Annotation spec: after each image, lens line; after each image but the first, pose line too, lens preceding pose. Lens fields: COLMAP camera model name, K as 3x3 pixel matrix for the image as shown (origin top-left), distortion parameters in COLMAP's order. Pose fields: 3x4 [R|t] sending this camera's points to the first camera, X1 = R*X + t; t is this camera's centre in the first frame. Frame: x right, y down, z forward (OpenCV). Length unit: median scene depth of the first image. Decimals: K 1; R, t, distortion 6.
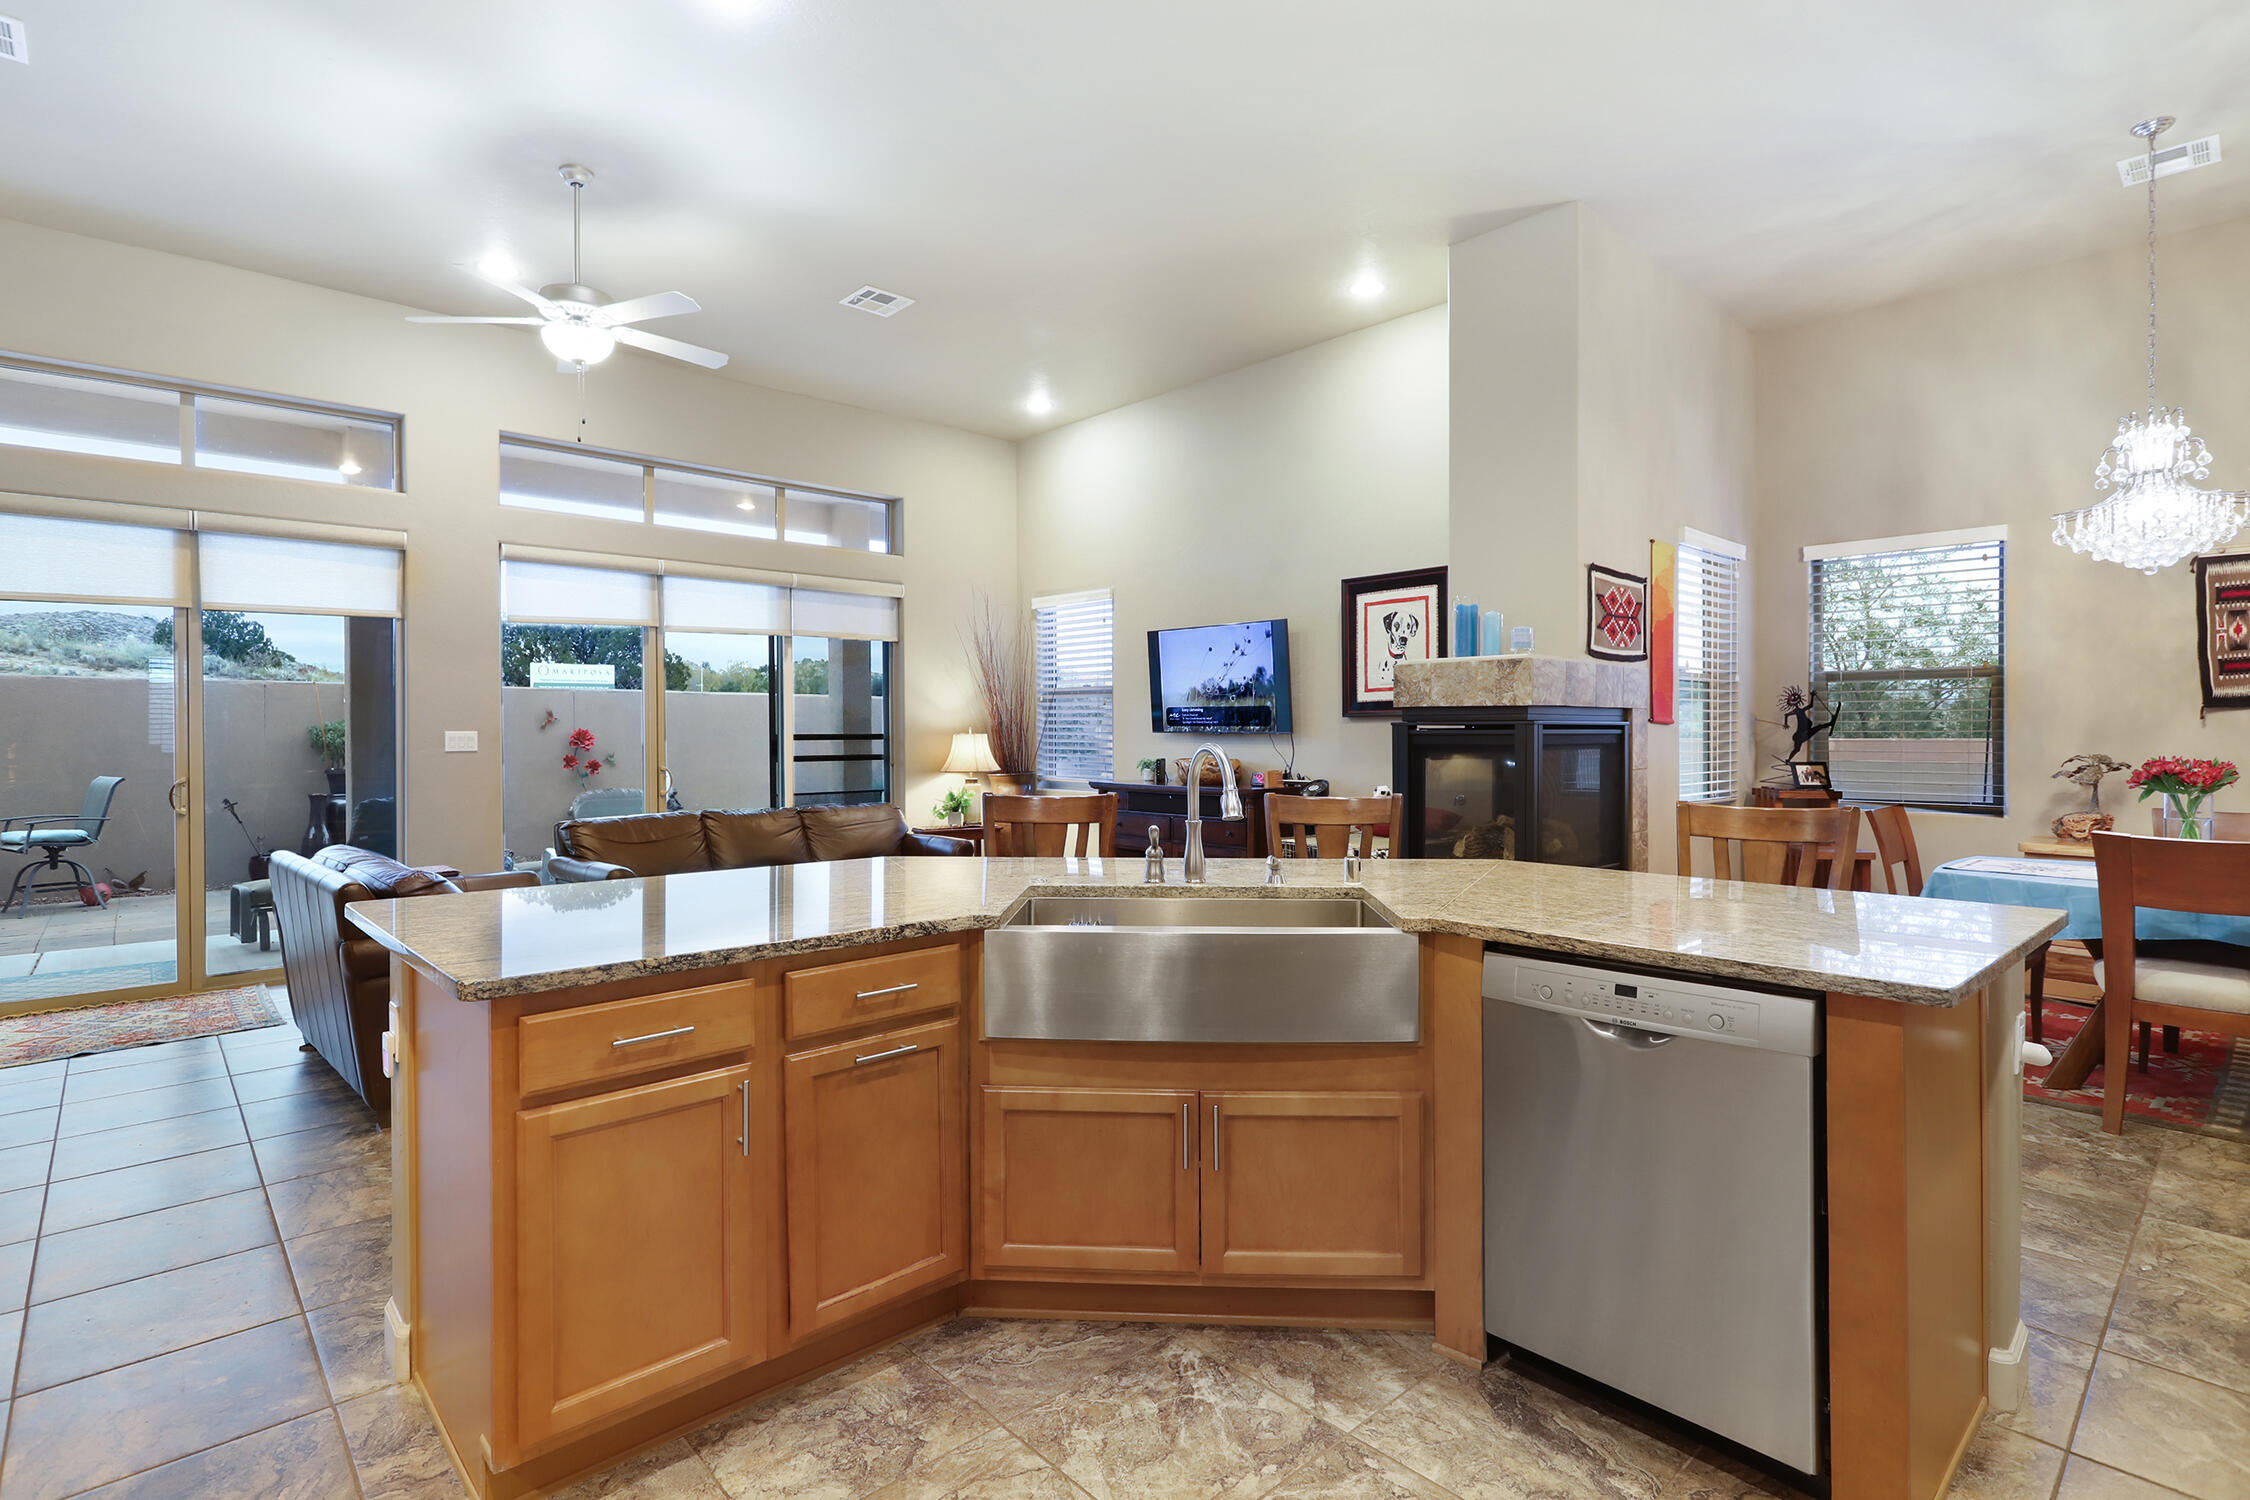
lens RADIAL K [[1082.6, 0, 1123.2], [0, 1082.6, 739.8], [0, 0, 1]] dist [-0.005416, 0.003171]
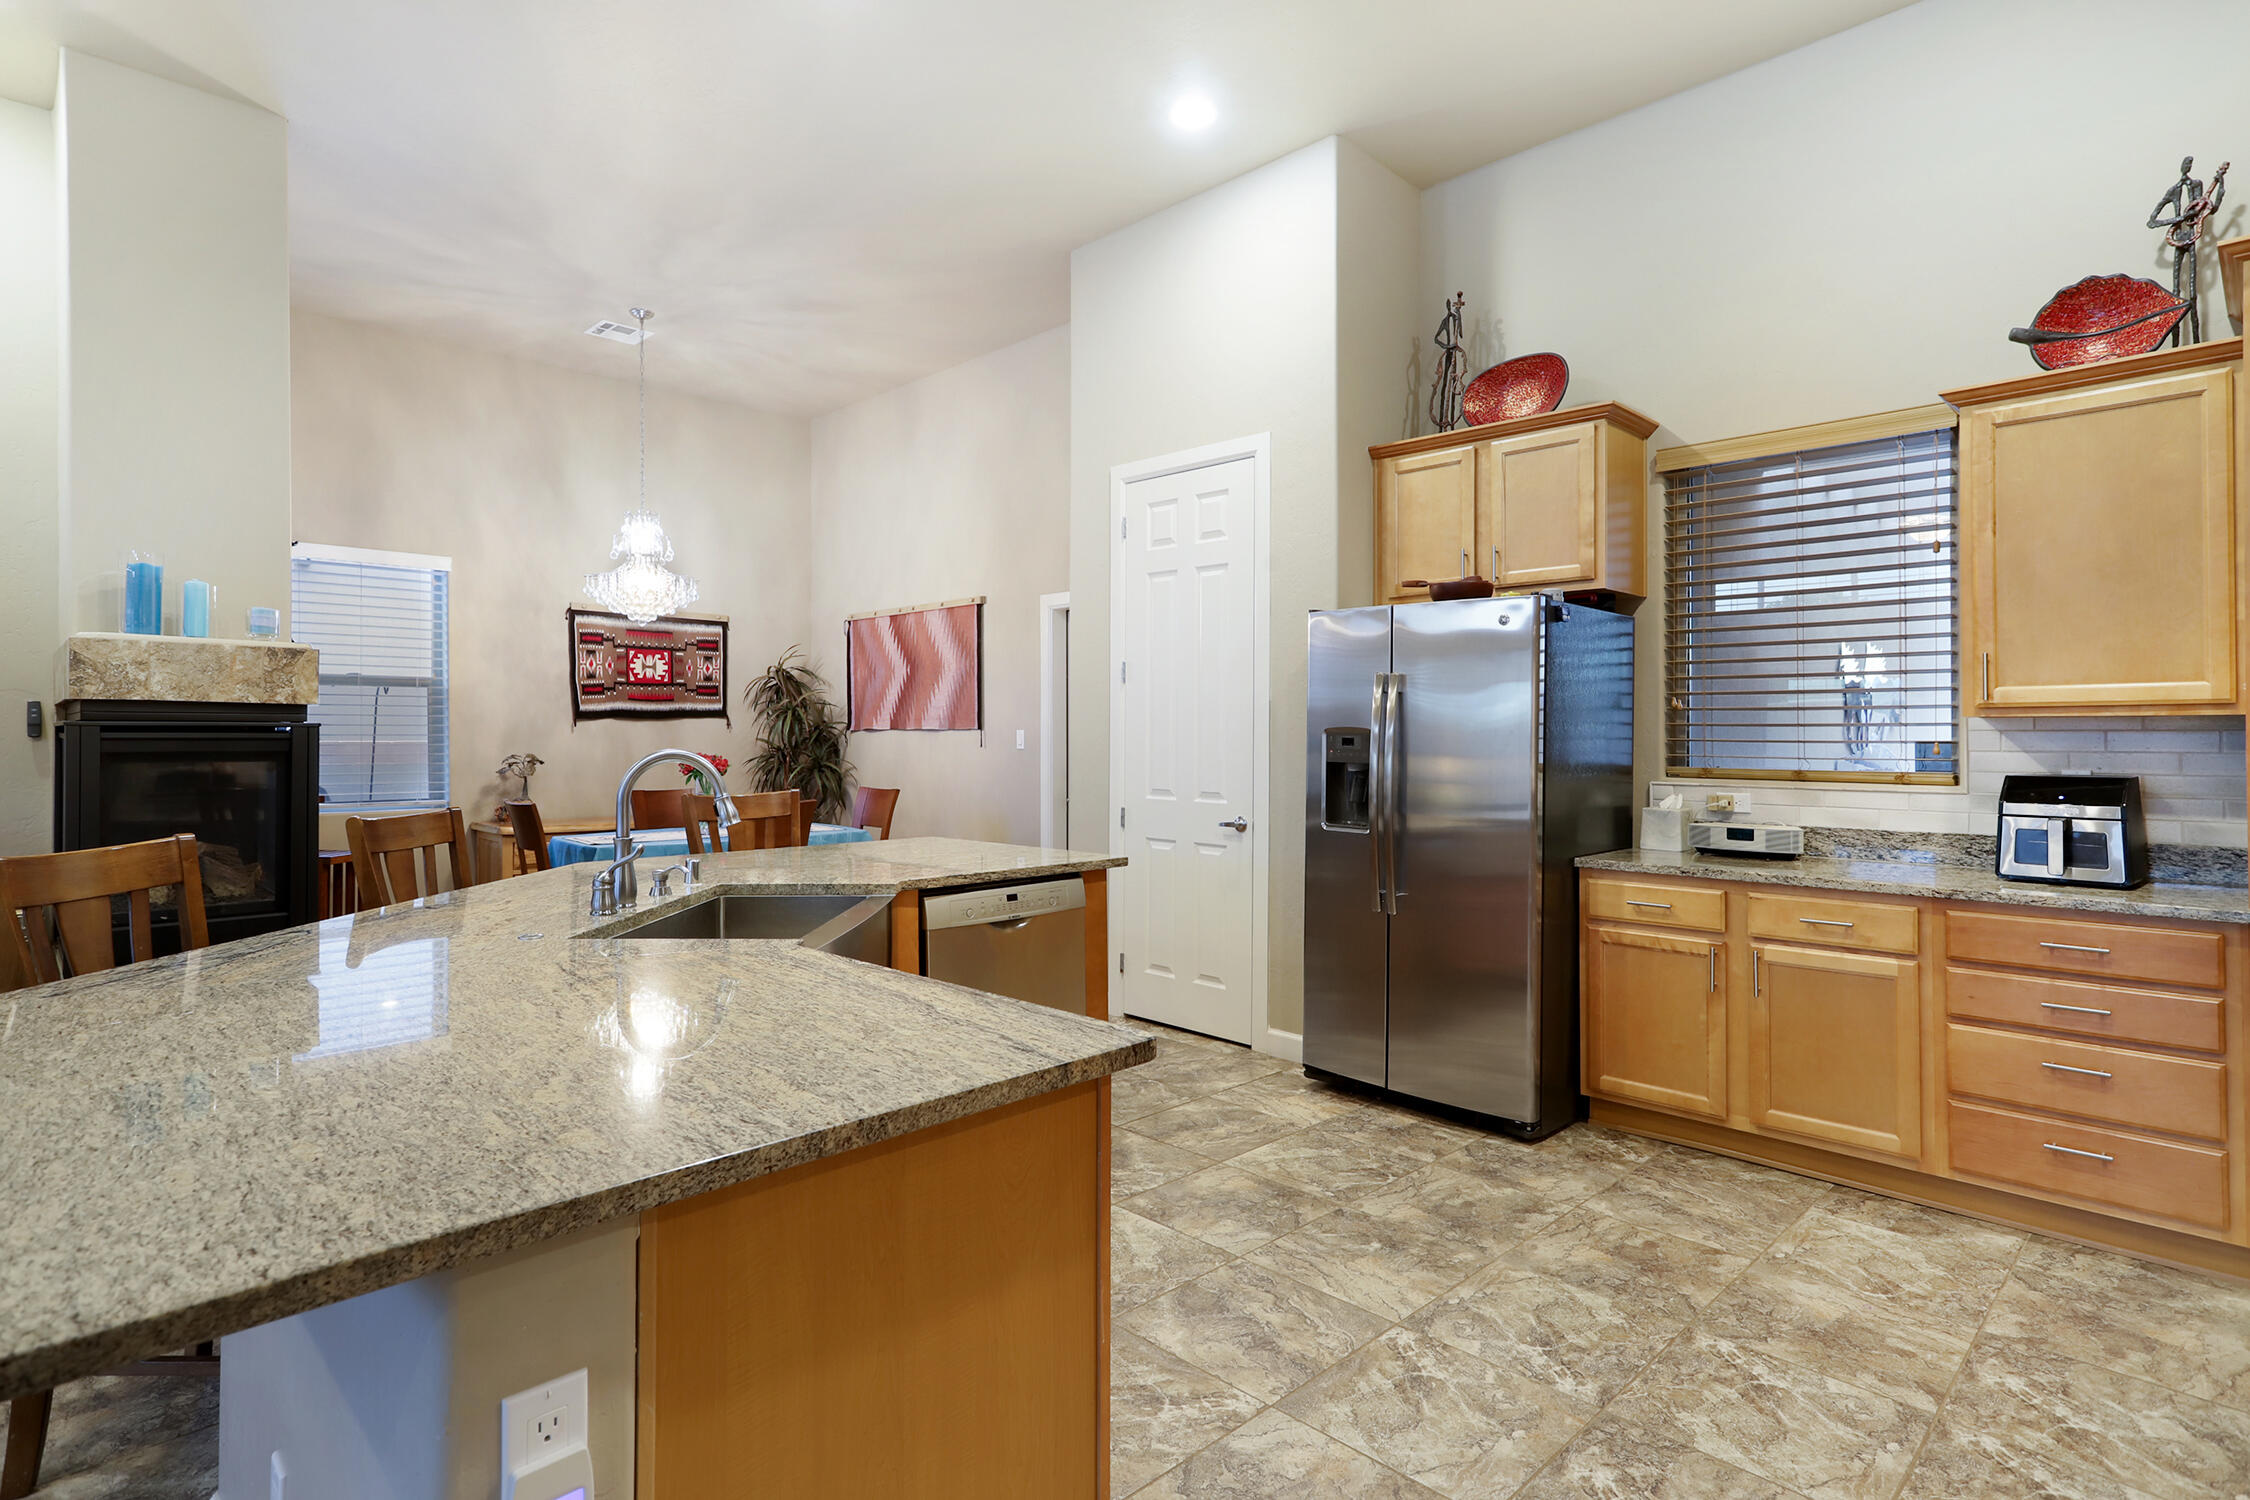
lens RADIAL K [[1151.6, 0, 1115.9], [0, 1151.6, 742.7], [0, 0, 1]] dist [-0.006263, -0.000052]
pose [[-0.026386, -0.004530, 0.999642, -0.492817], [0.003528, 0.999983, 0.004624, -0.002905], [-0.999646, 0.003649, -0.026369, 0.347067]]
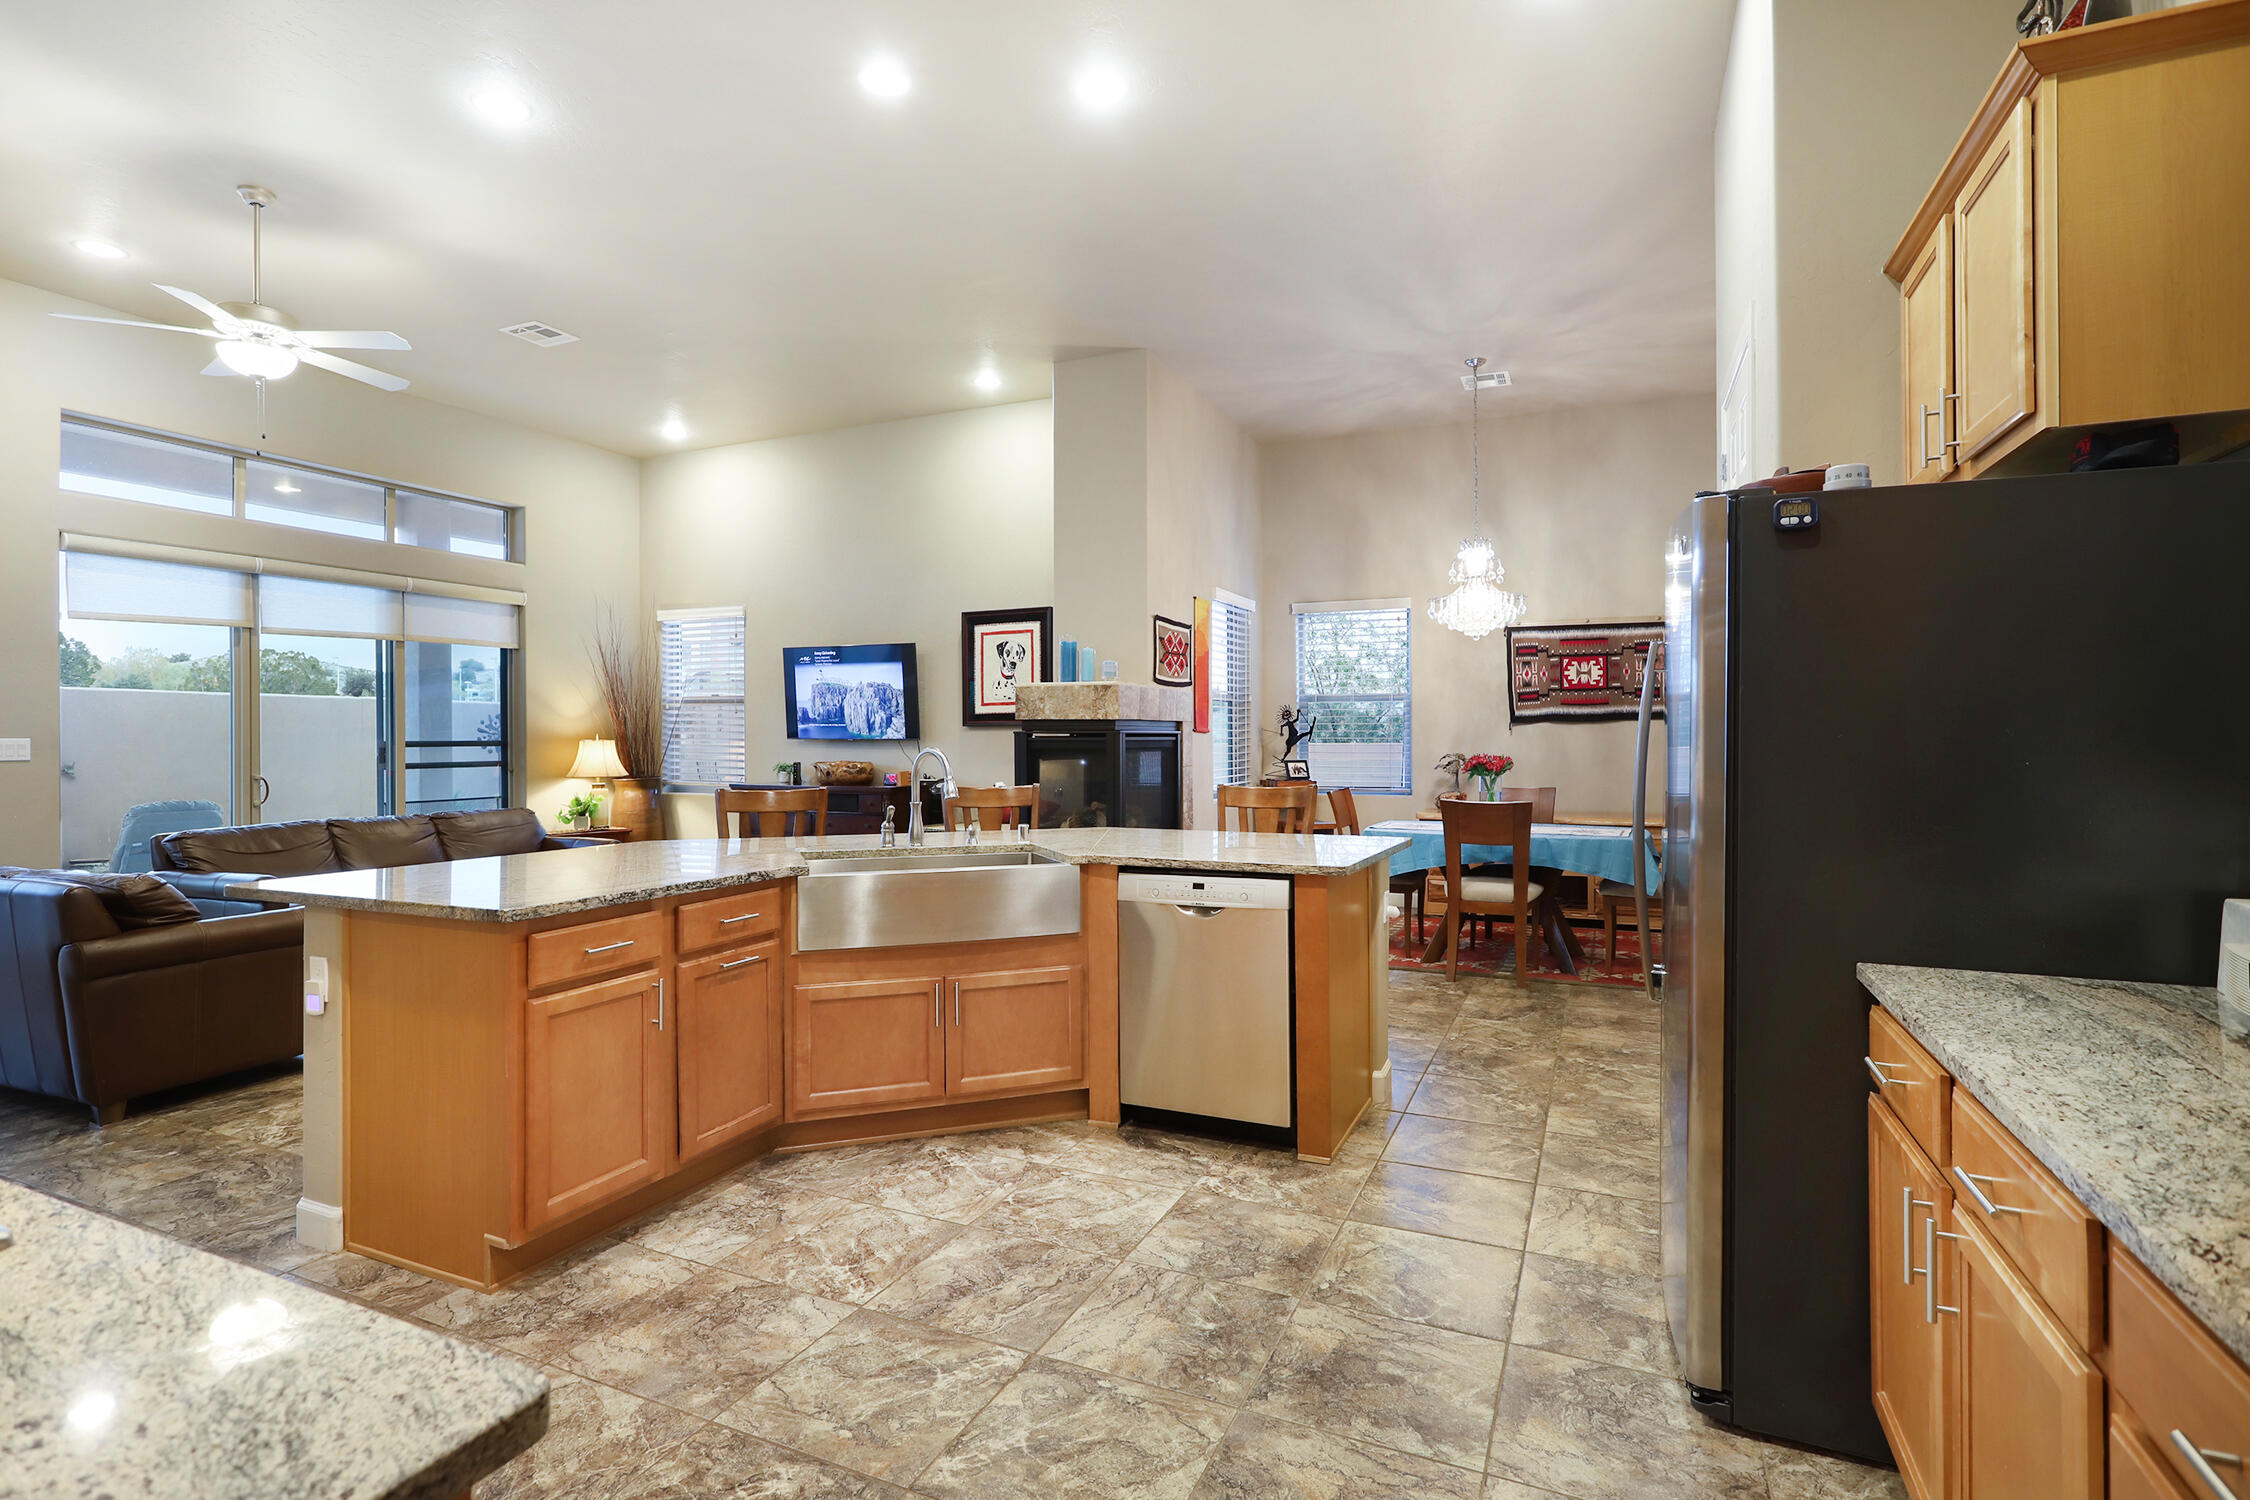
lens RADIAL K [[1082.6, 0, 1118.5], [0, 1082.6, 732.6], [0, 0, 1]] dist [-0.005416, 0.003171]
pose [[0.921999, 0.001689, 0.387189, -0.132963], [0.002826, 0.999934, -0.011091, 0.000044], [-0.387183, 0.011320, 0.921934, -0.227511]]
